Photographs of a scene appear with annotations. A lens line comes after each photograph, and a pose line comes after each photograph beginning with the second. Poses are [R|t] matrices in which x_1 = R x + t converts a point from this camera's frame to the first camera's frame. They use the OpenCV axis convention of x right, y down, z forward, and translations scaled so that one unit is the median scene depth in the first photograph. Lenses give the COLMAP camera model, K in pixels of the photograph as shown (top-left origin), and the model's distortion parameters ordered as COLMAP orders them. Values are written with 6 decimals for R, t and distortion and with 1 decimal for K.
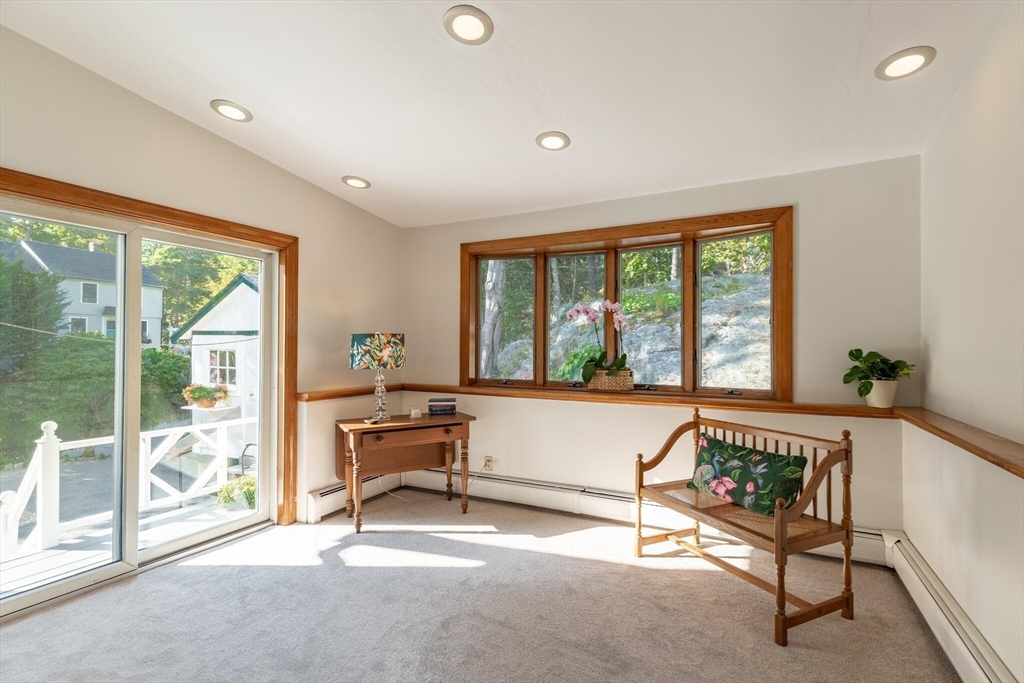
lens RADIAL K [[471.6, 0, 525.1], [0, 471.6, 343.3], [0, 0, 1]] dist [0.004173, -0.000523]
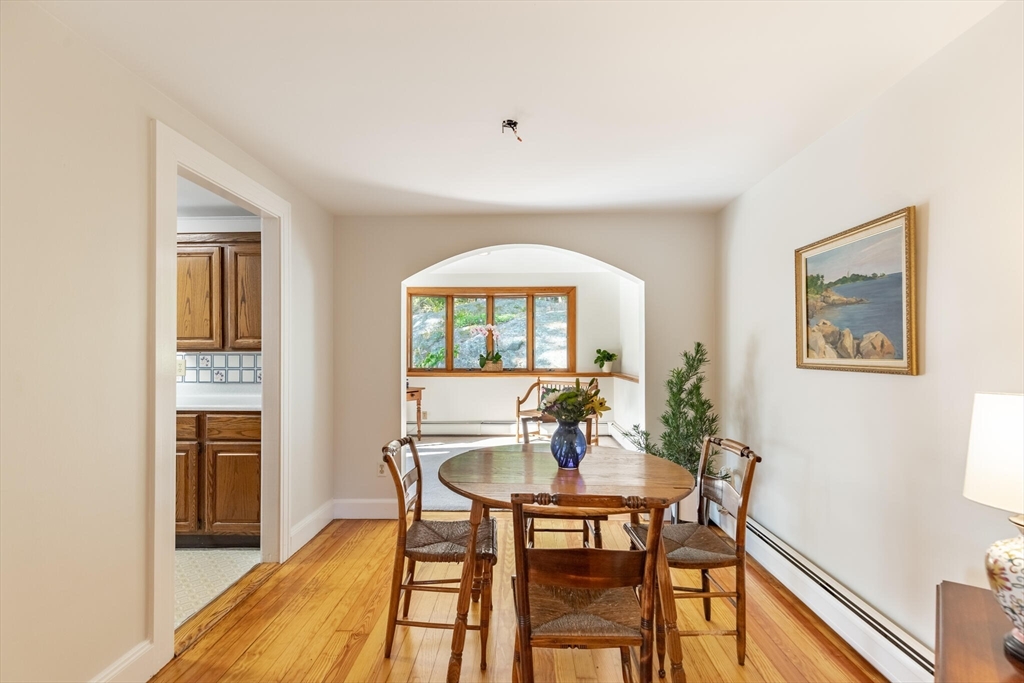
lens RADIAL K [[475.8, 0, 514.0], [0, 475.8, 352.8], [0, 0, 1]] dist [0.001444, -0.000051]
pose [[0.904830, -0.004714, 0.425747, -0.610121], [0.000043, 0.999940, 0.010980, 0.003122], [-0.425773, -0.009917, 0.904776, -0.851612]]
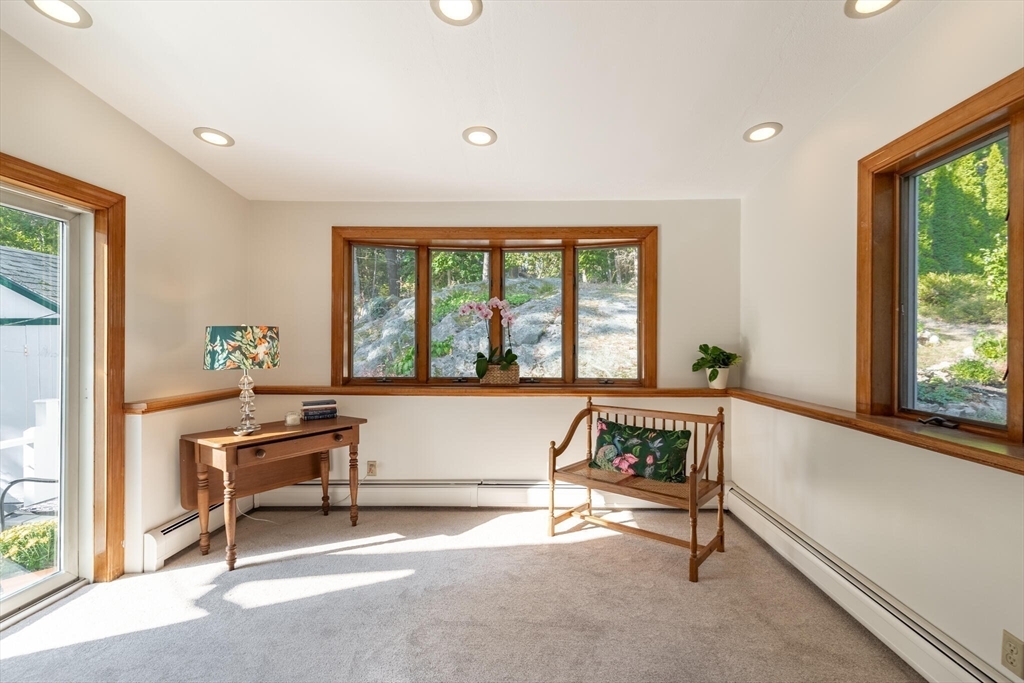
lens RADIAL K [[471.6, 0, 525.1], [0, 471.6, 343.3], [0, 0, 1]] dist [0.004173, -0.000523]
pose [[0.901998, 0.000033, 0.431739, -0.236720], [-0.003976, 0.999958, 0.008232, 0.000705], [-0.431721, -0.009142, 0.901961, 0.044165]]
